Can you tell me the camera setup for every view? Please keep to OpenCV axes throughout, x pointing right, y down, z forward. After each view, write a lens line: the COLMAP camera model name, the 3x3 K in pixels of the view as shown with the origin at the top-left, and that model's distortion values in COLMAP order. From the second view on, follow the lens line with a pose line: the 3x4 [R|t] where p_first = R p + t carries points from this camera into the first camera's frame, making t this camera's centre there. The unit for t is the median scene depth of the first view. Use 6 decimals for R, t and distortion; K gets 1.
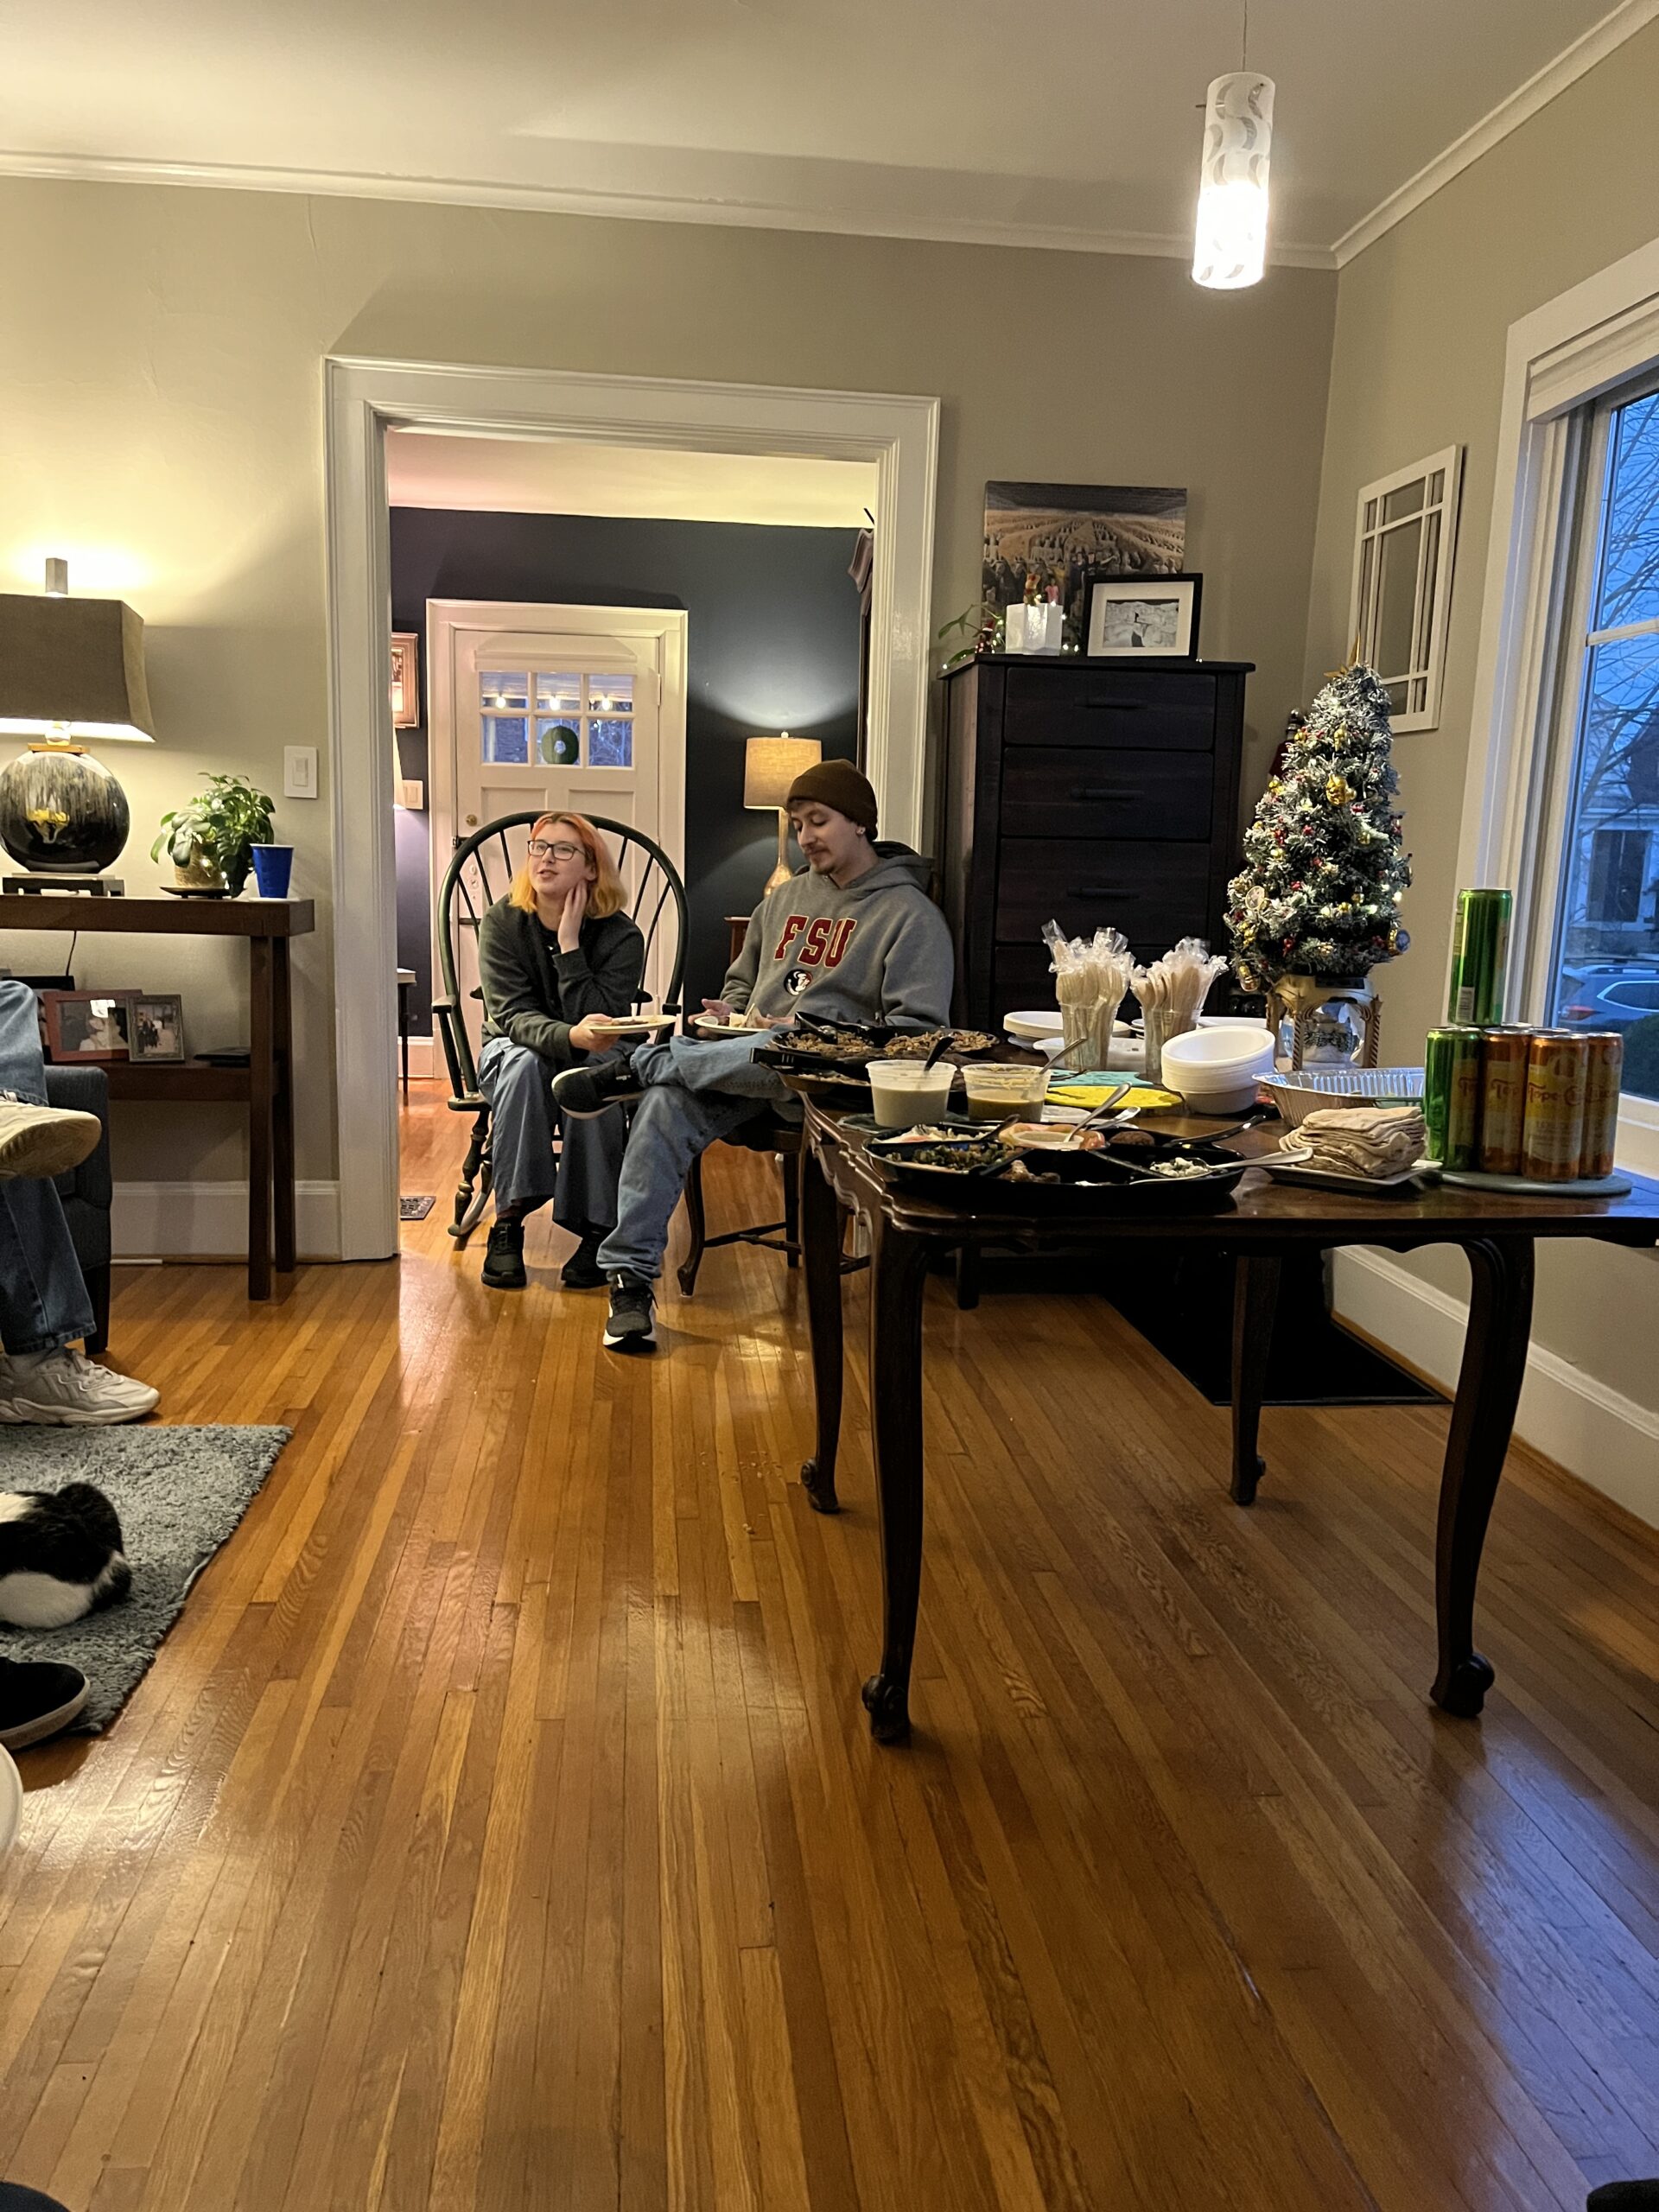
lens RADIAL K [[1663.8, 0, 829.5], [0, 1663.8, 1106.0], [0, 0, 1]] dist [0.041239, -0.000451]
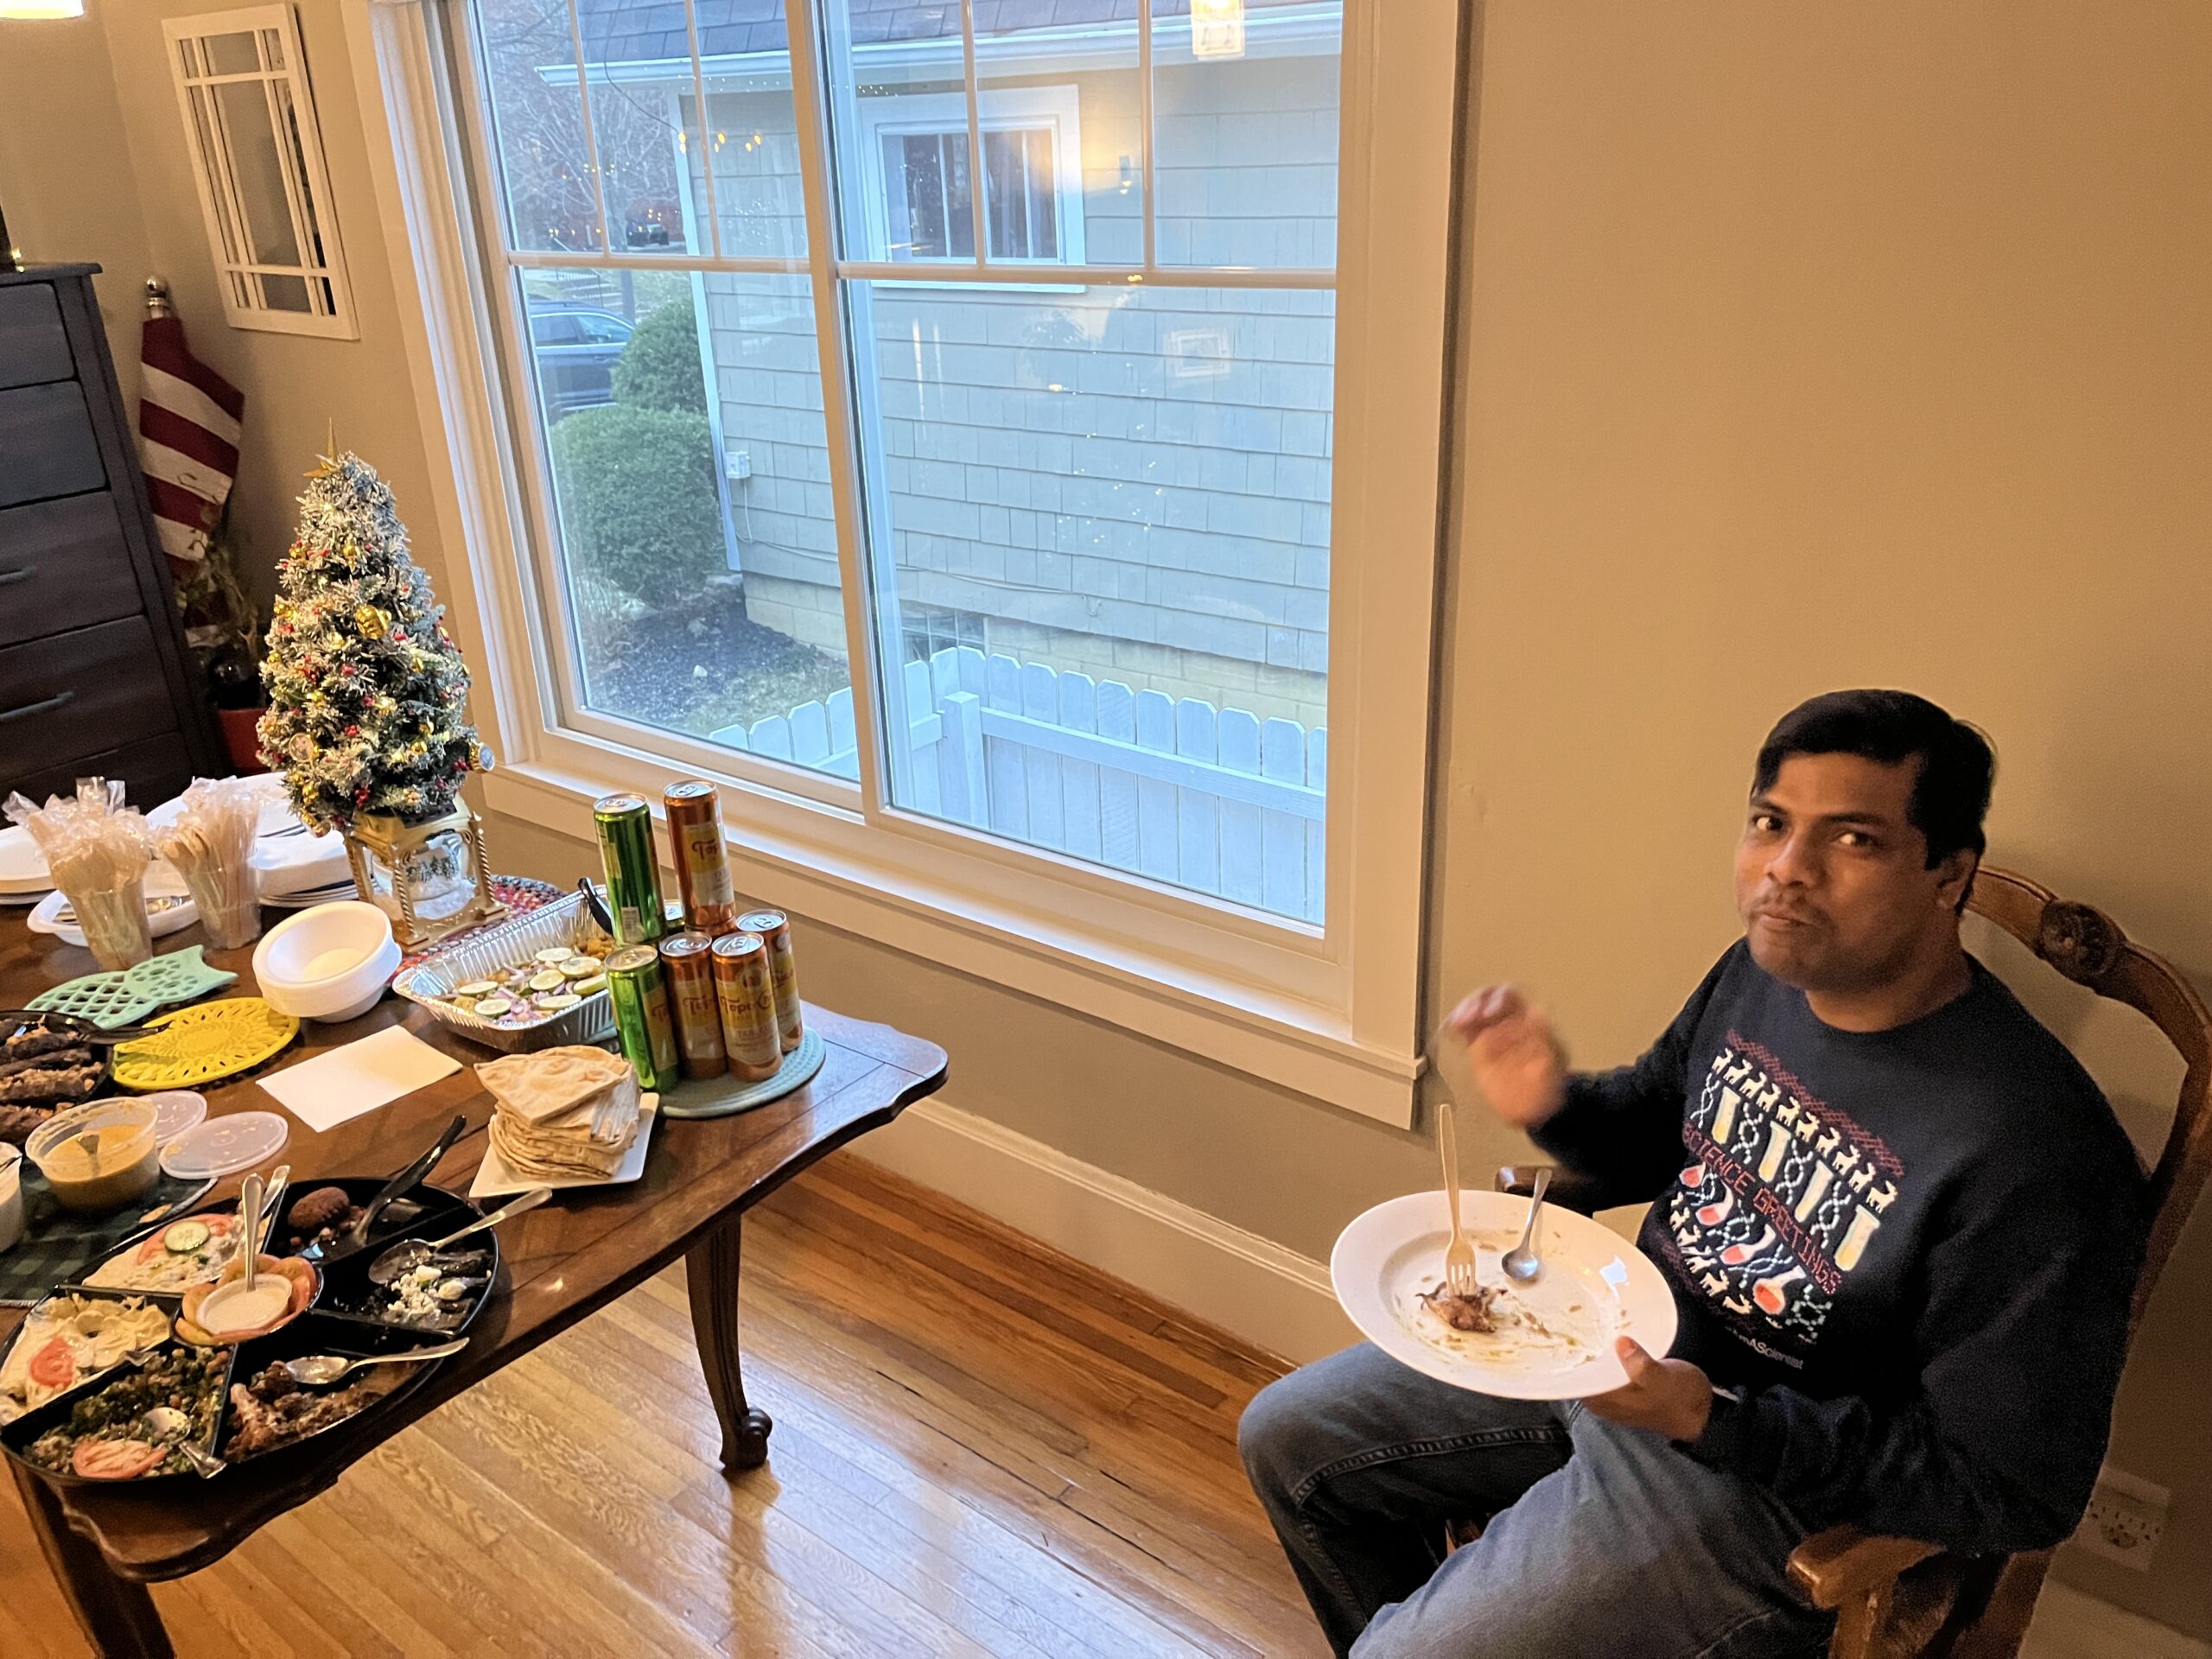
lens RADIAL K [[1689.1, 0, 1106.0], [0, 1689.1, 829.5], [0, 0, 1]] dist [0.042186, -0.060529]
pose [[0.701960, -0.322431, 0.635052, -0.017382], [0.172083, 0.942020, 0.288073, -0.269913], [-0.691115, -0.092934, 0.716745, 0.108126]]
